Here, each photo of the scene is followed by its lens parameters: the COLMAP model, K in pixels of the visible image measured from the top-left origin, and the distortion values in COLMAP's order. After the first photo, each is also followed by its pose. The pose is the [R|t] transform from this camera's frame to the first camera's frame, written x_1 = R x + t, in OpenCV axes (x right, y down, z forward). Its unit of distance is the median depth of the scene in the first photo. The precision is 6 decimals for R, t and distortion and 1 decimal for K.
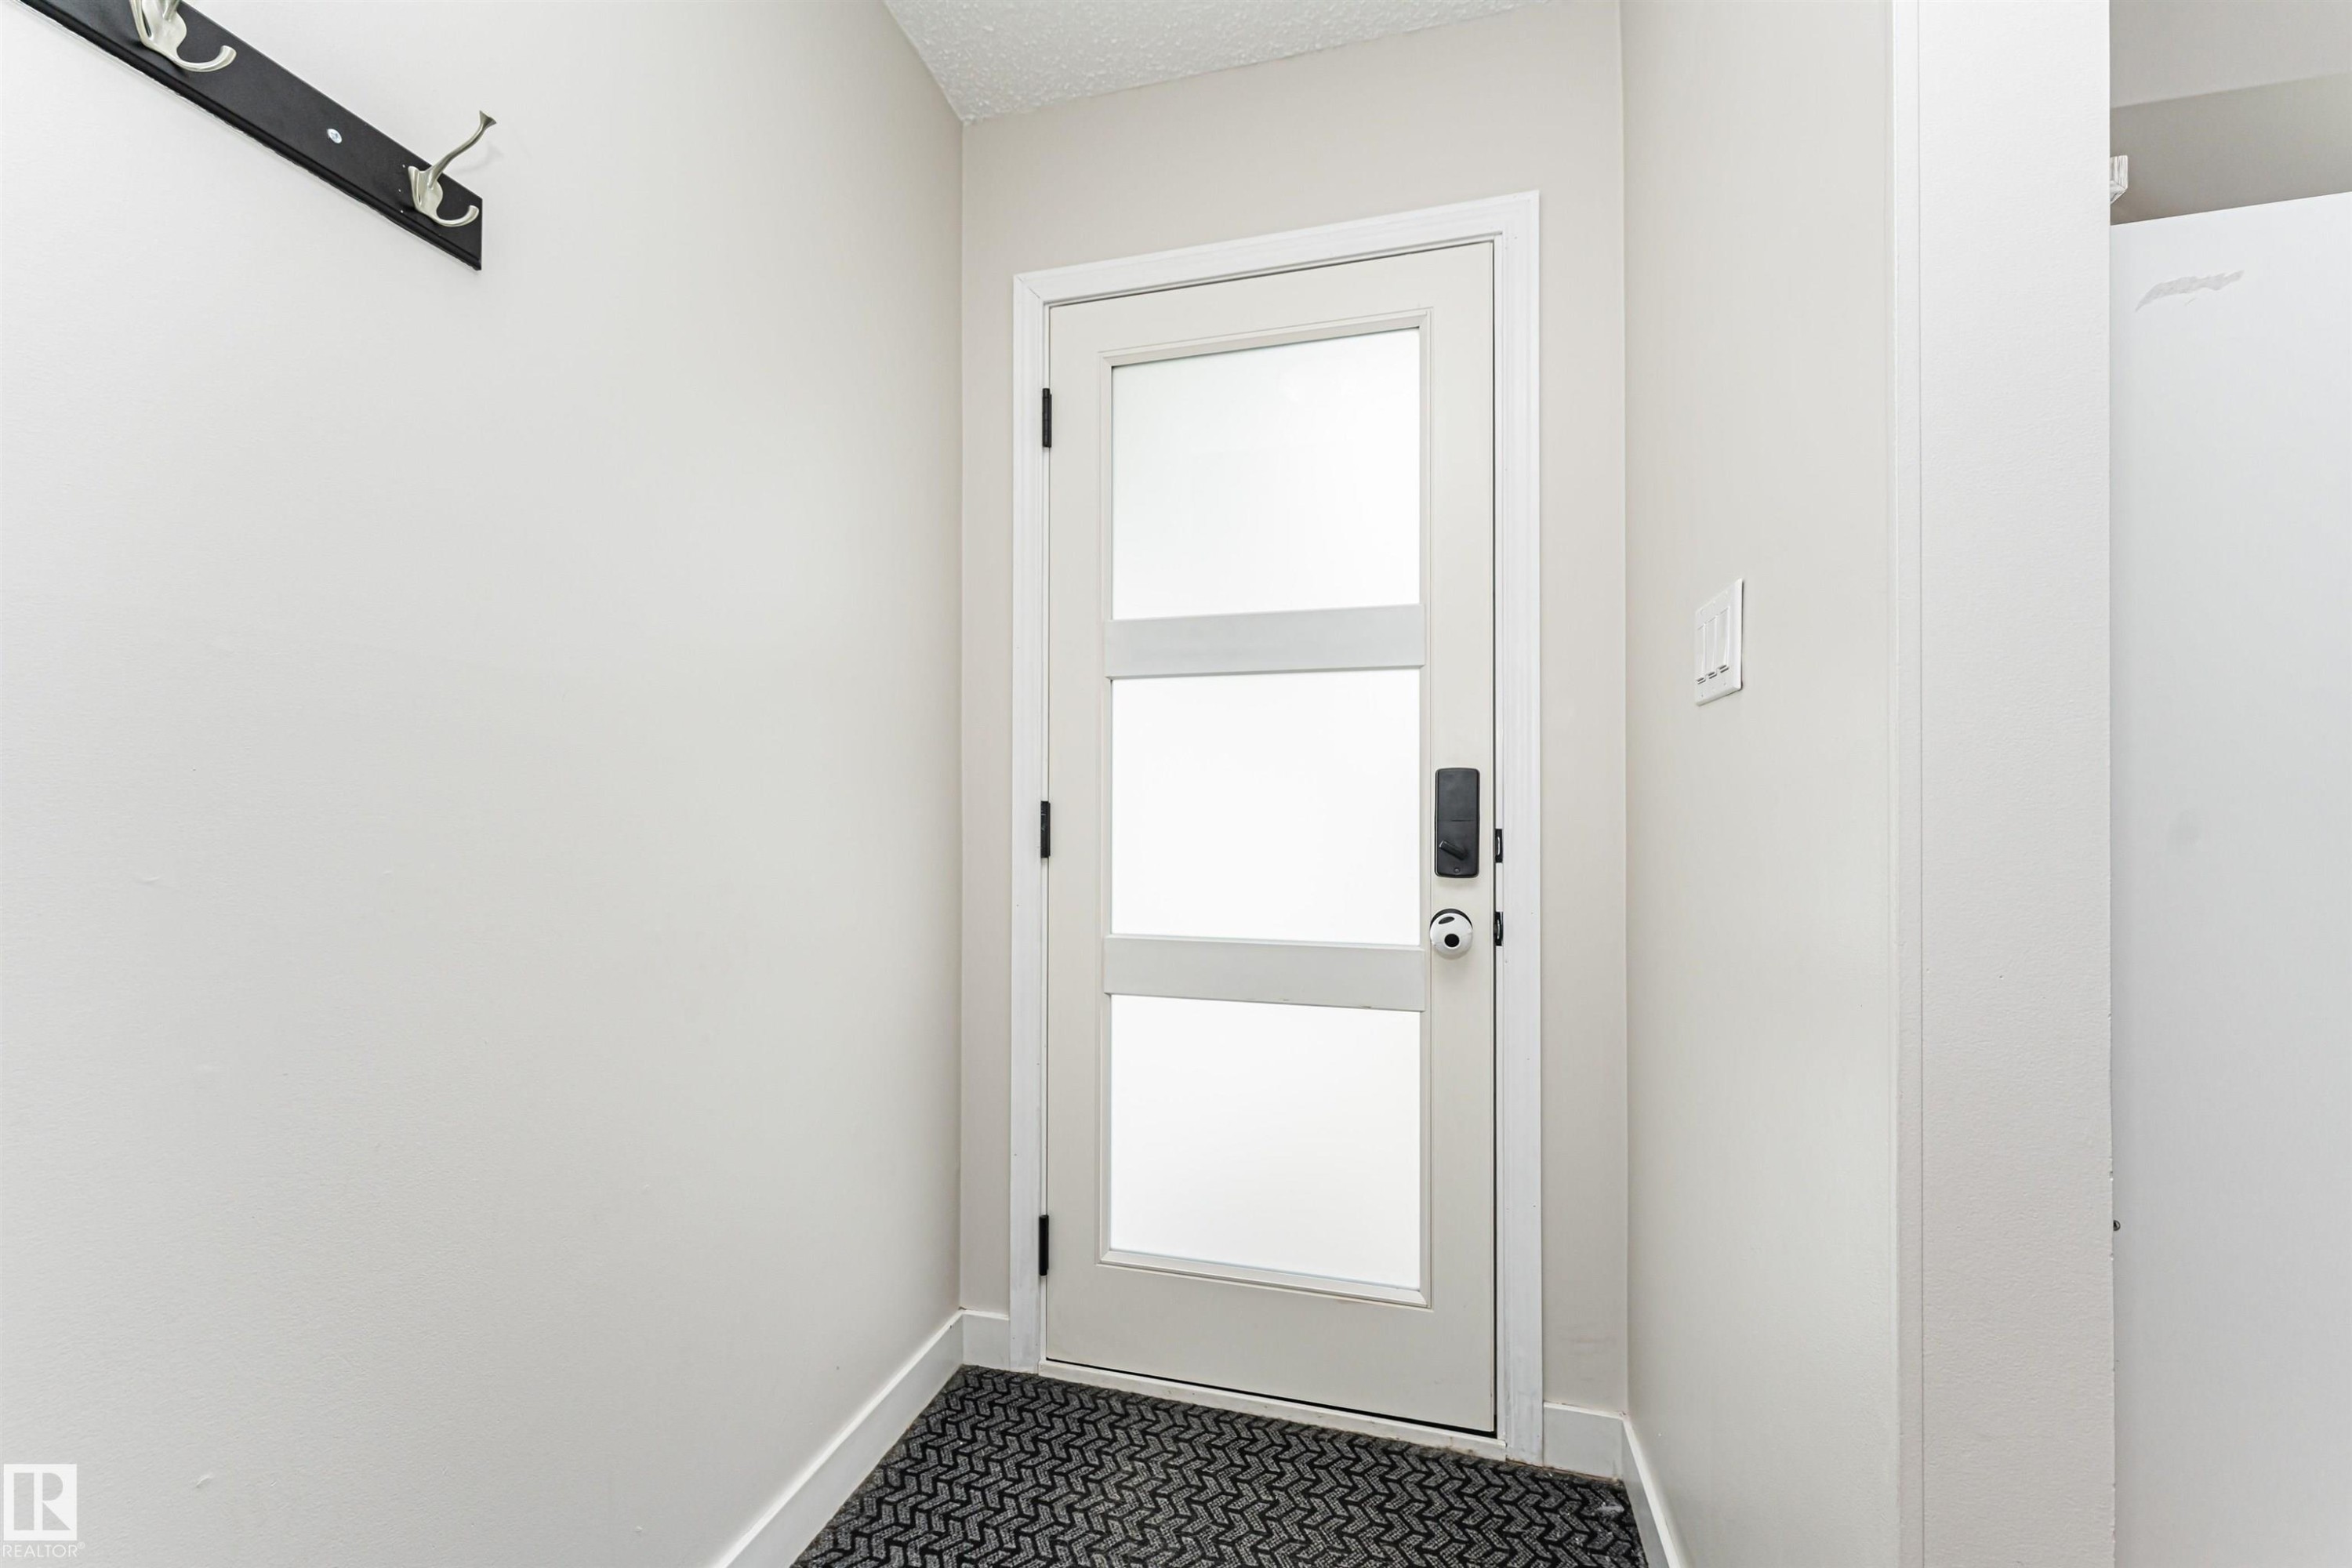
lens RADIAL K [[929.2, 0, 1153.1], [0, 929.2, 804.3], [0, 0, 1]] dist [-0.002647, -0.000170]
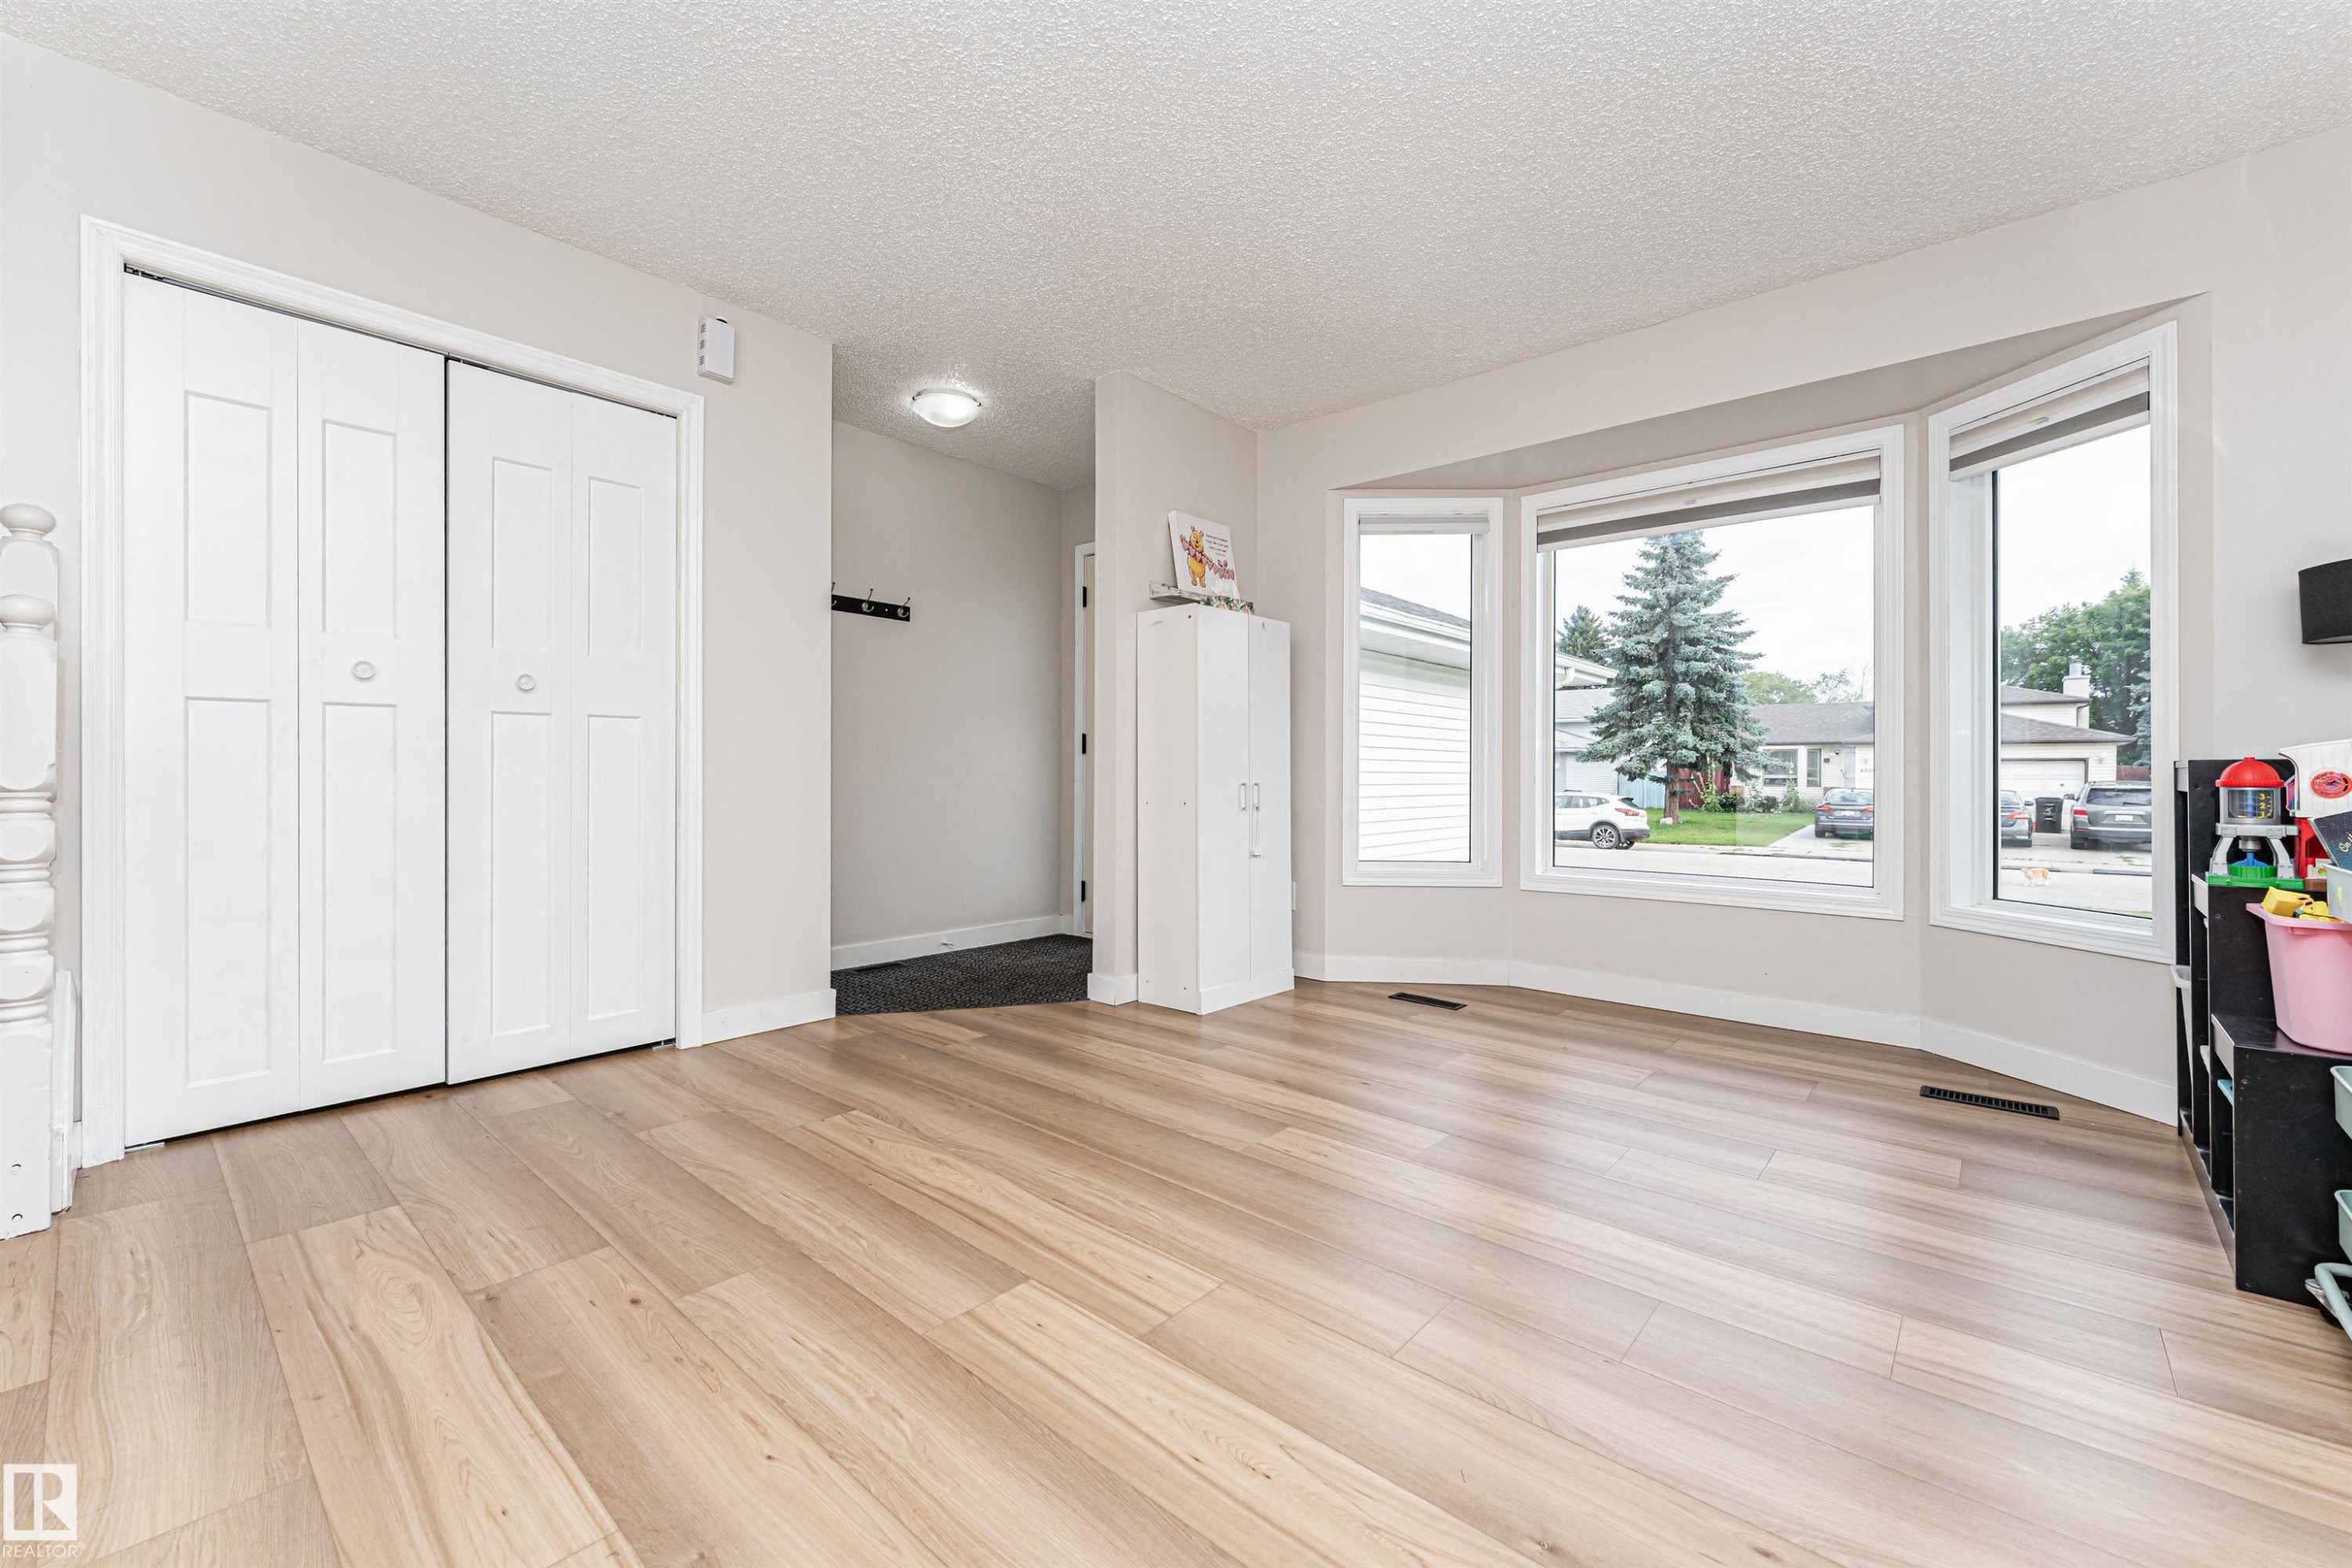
lens RADIAL K [[929.2, 0, 1146.9], [0, 929.2, 764.4], [0, 0, 1]] dist [-0.002647, -0.000170]
pose [[0.901550, -0.003777, -0.432658, 1.282874], [0.002158, 0.999989, -0.004231, 0.103475], [0.432669, 0.002881, 0.901548, -1.463743]]
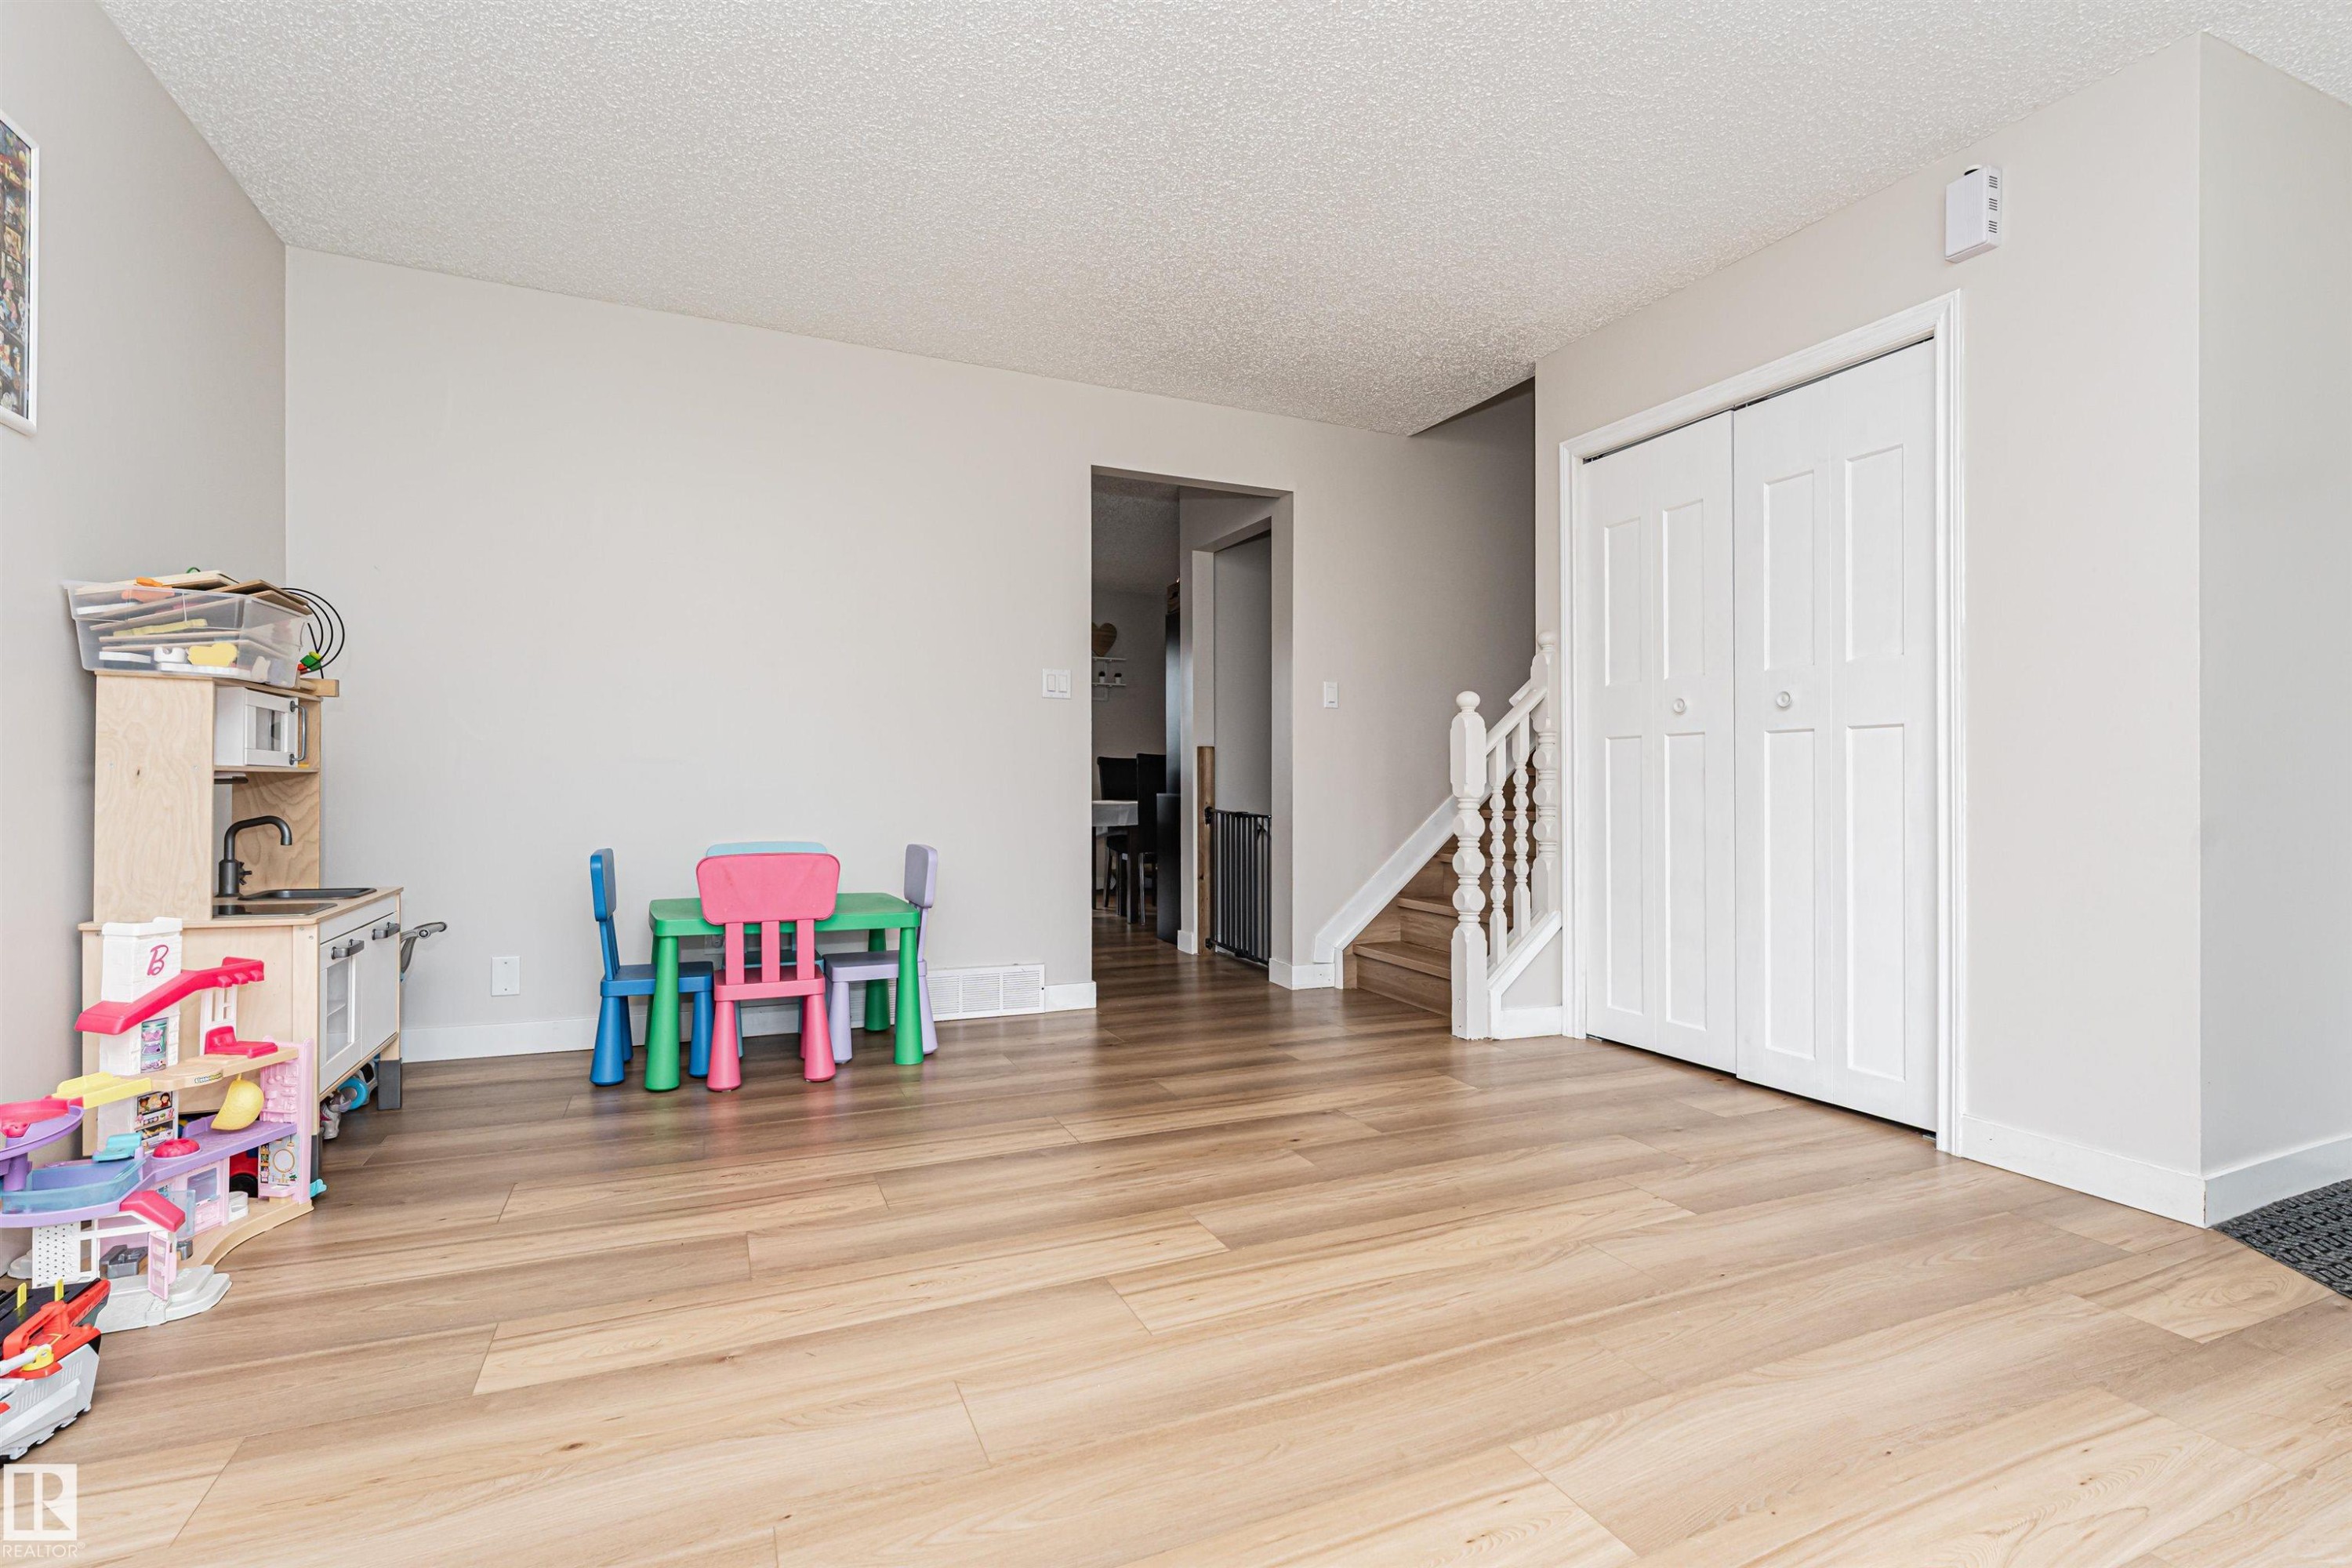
lens RADIAL K [[1088.1, 0, 1204.1], [0, 1088.1, 782.5], [0, 0, 1]] dist [0.000110, -0.001329]
pose [[-0.744335, -0.013240, -0.667675, 1.573745], [-0.008692, 0.999911, -0.010139, 0.121970], [0.667750, -0.001743, -0.744384, 0.119663]]
